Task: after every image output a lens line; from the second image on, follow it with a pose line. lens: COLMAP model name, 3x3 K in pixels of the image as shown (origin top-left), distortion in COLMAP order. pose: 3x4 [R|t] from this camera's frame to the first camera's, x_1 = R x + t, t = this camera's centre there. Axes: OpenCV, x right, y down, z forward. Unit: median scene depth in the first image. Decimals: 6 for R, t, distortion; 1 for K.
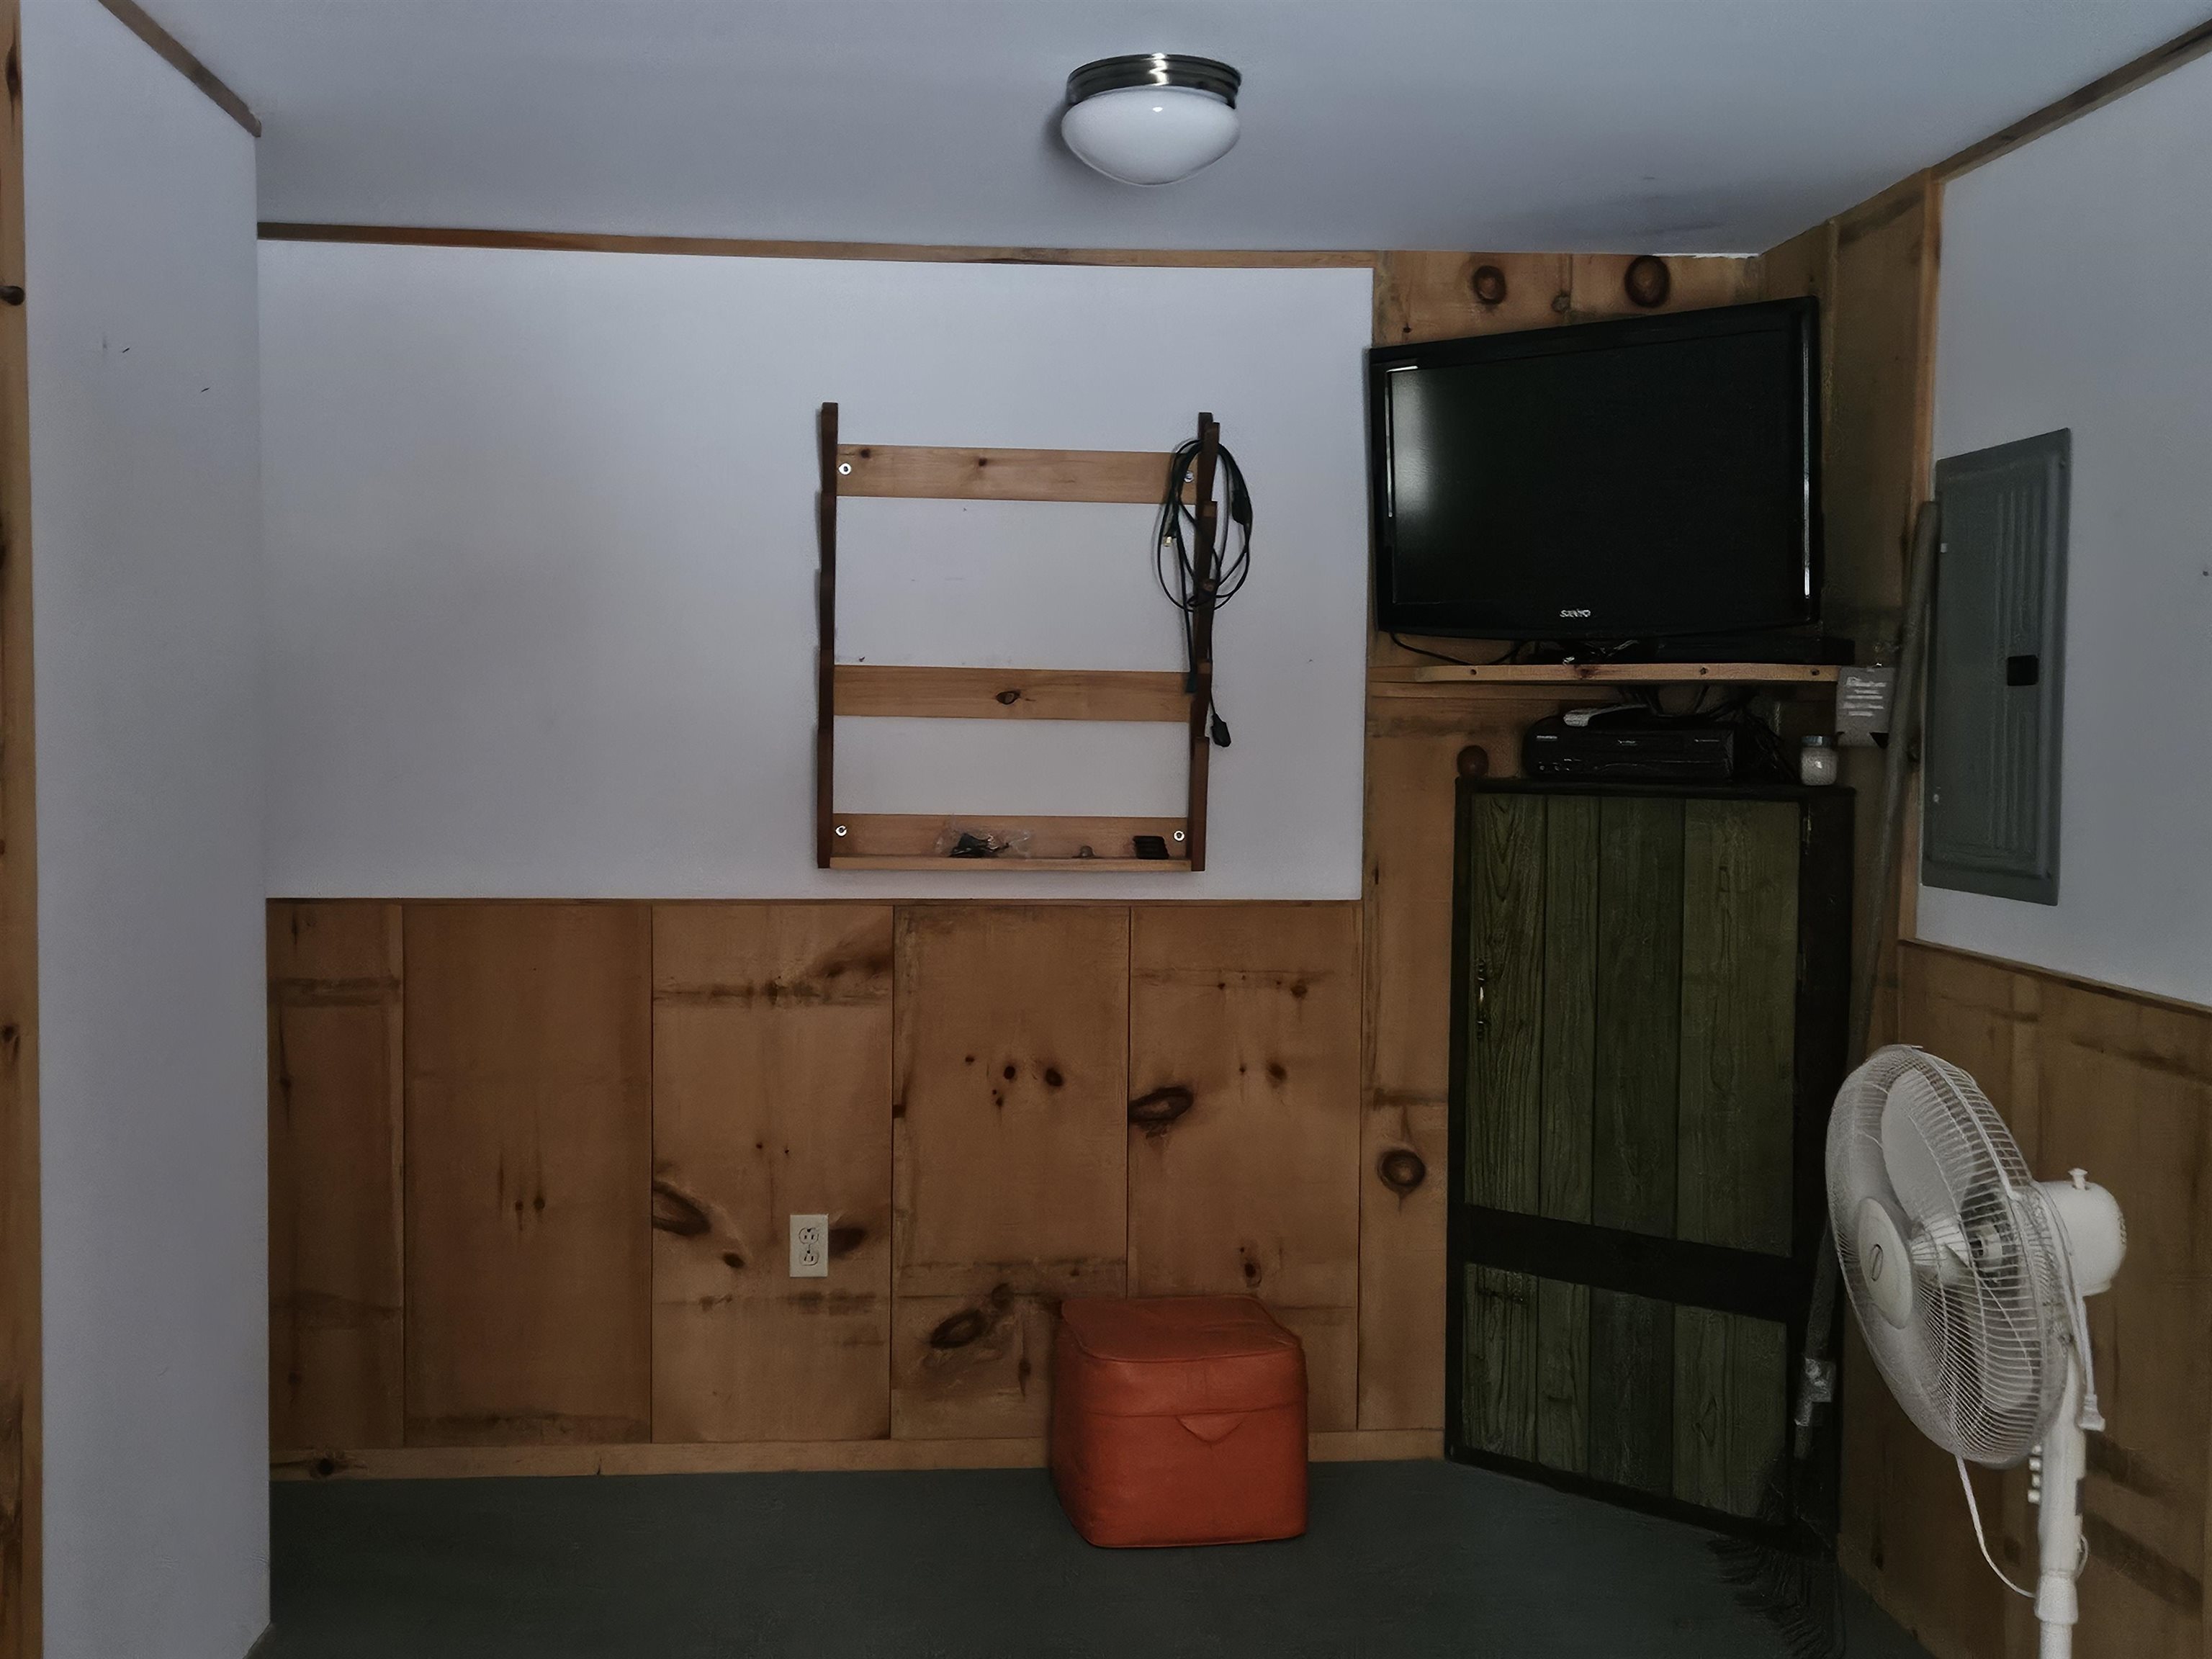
lens RADIAL K [[2249.0, 0, 1106.0], [0, 2249.0, 829.5], [0, 0, 1]] dist [0.074967, -0.003350]
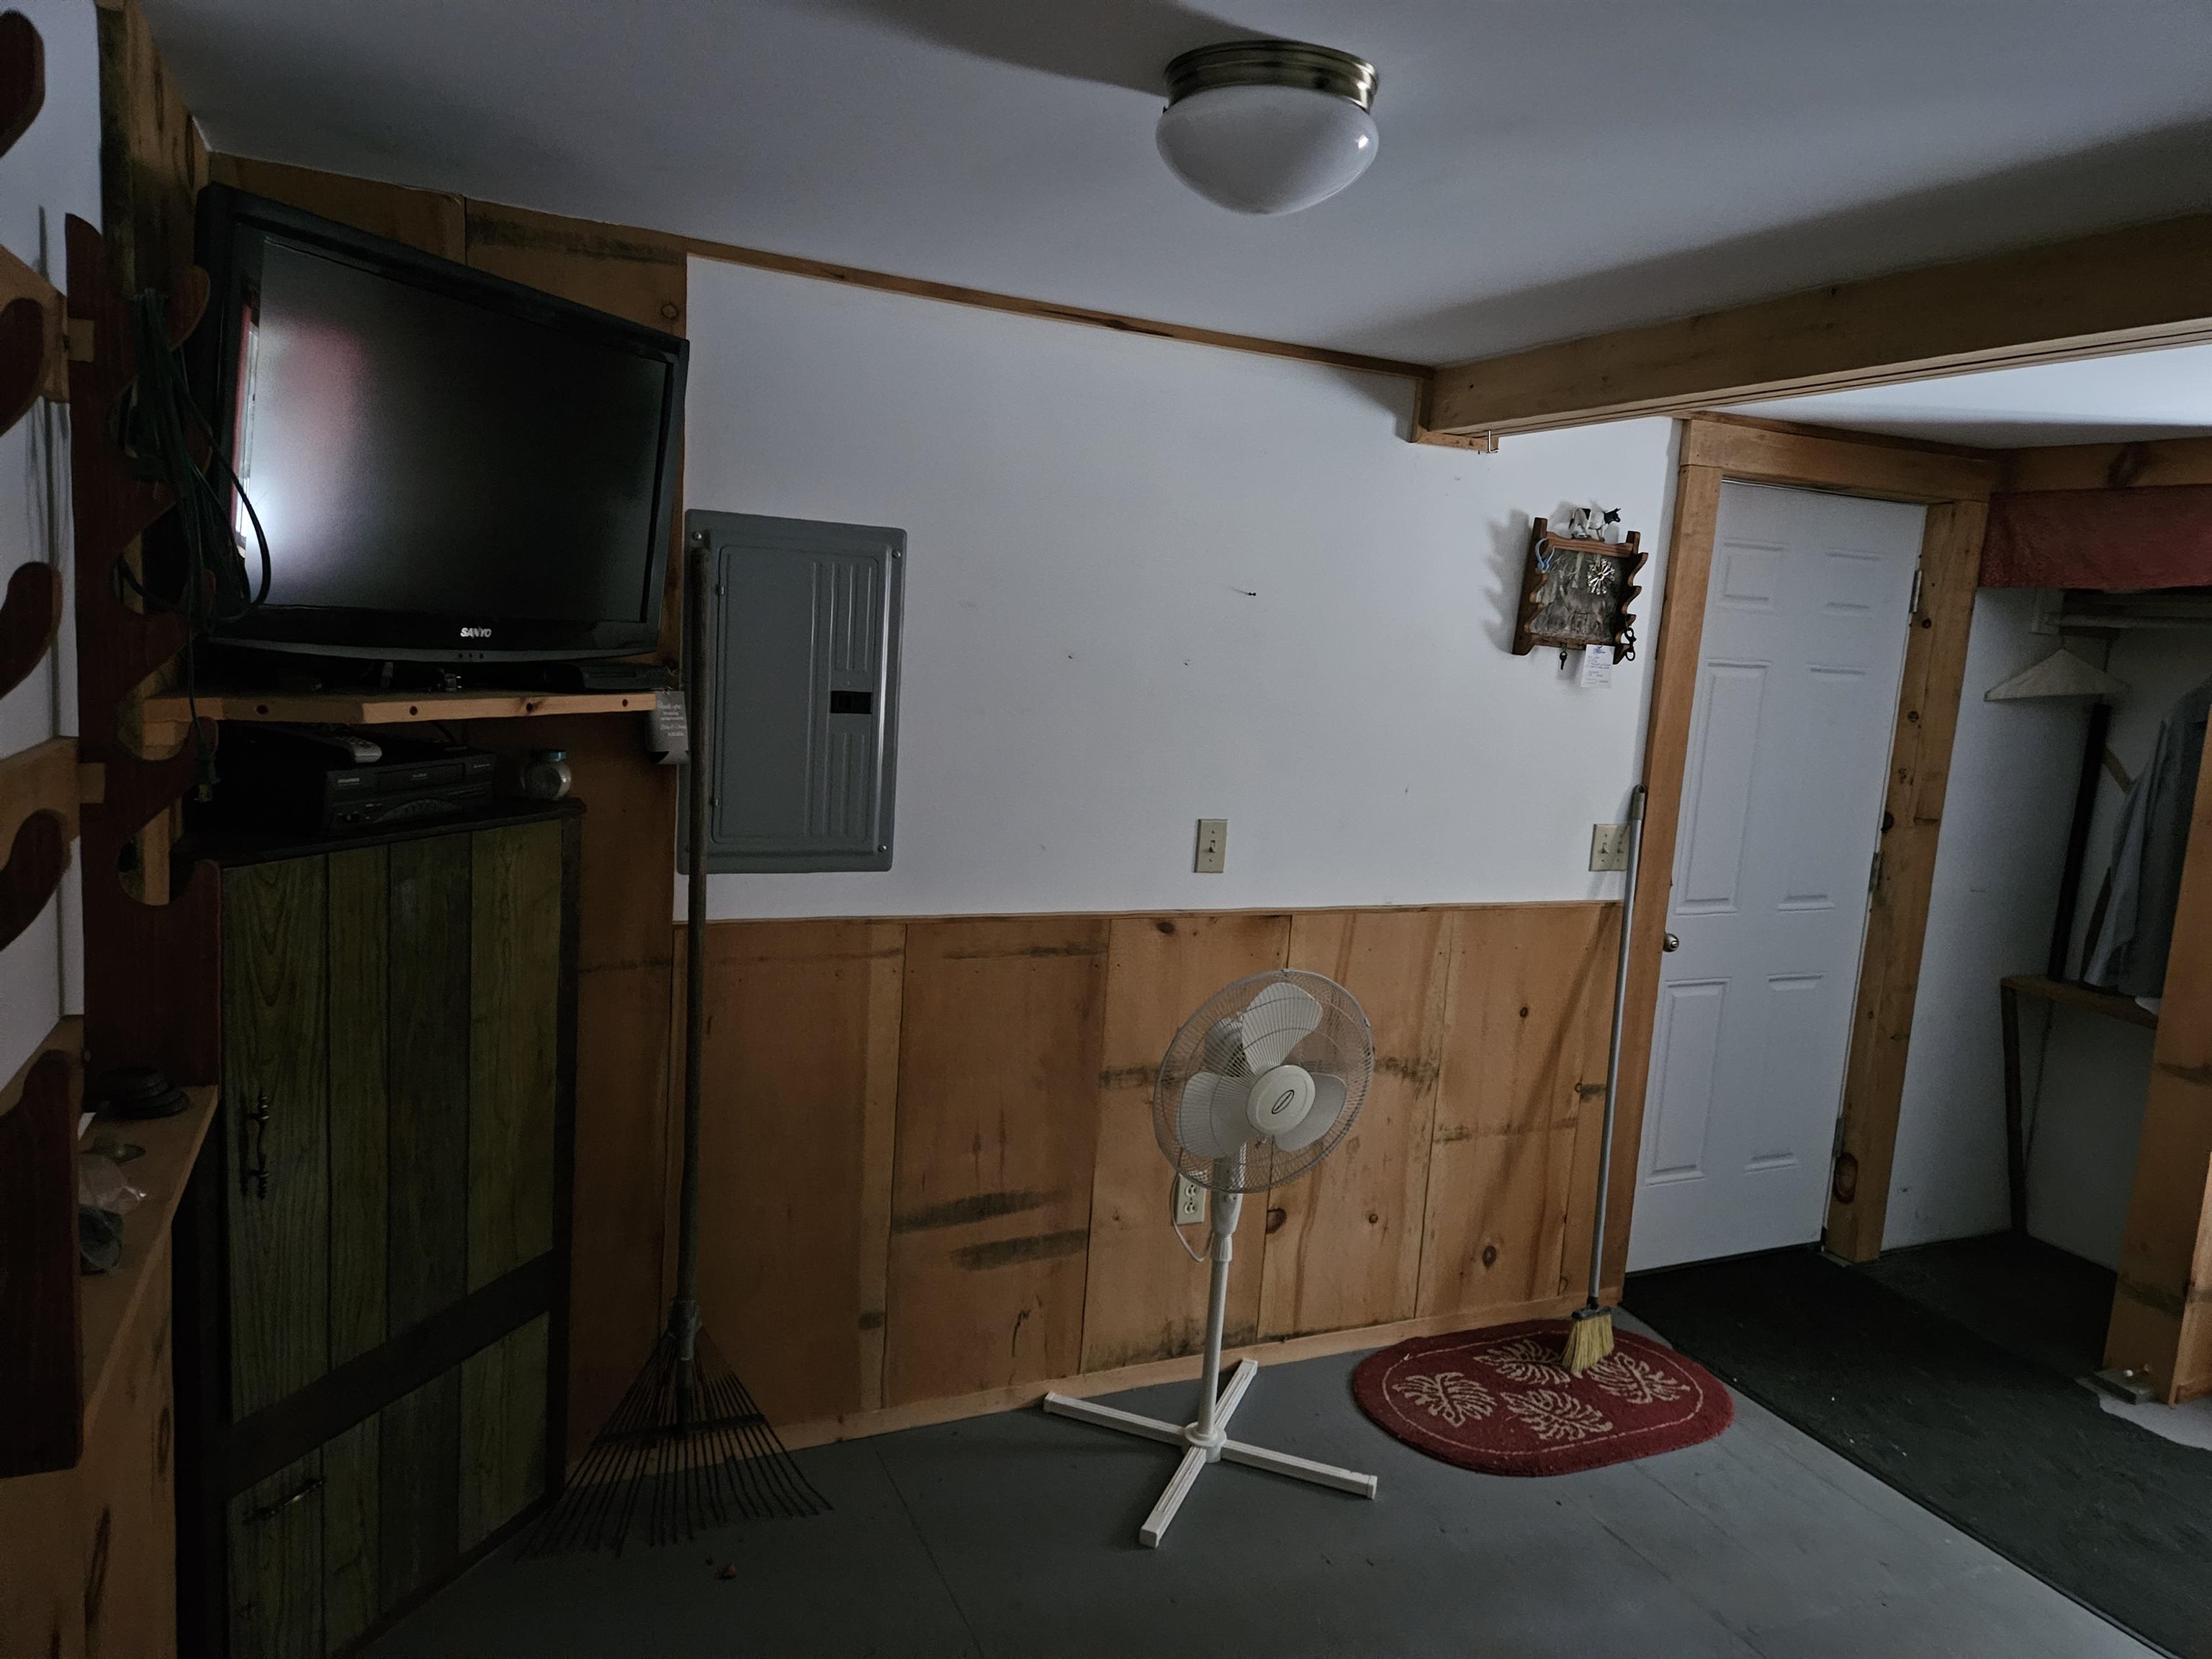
lens RADIAL K [[1474.5, 0, 1105.4], [0, 1474.5, 822.6], [0, 0, 1]] dist [0.085337, -0.074161]
pose [[-0.339496, -0.160571, 0.926801, -0.388759], [-0.022122, 0.986412, 0.162796, -0.121370], [-0.940347, 0.034766, -0.338435, 0.972122]]
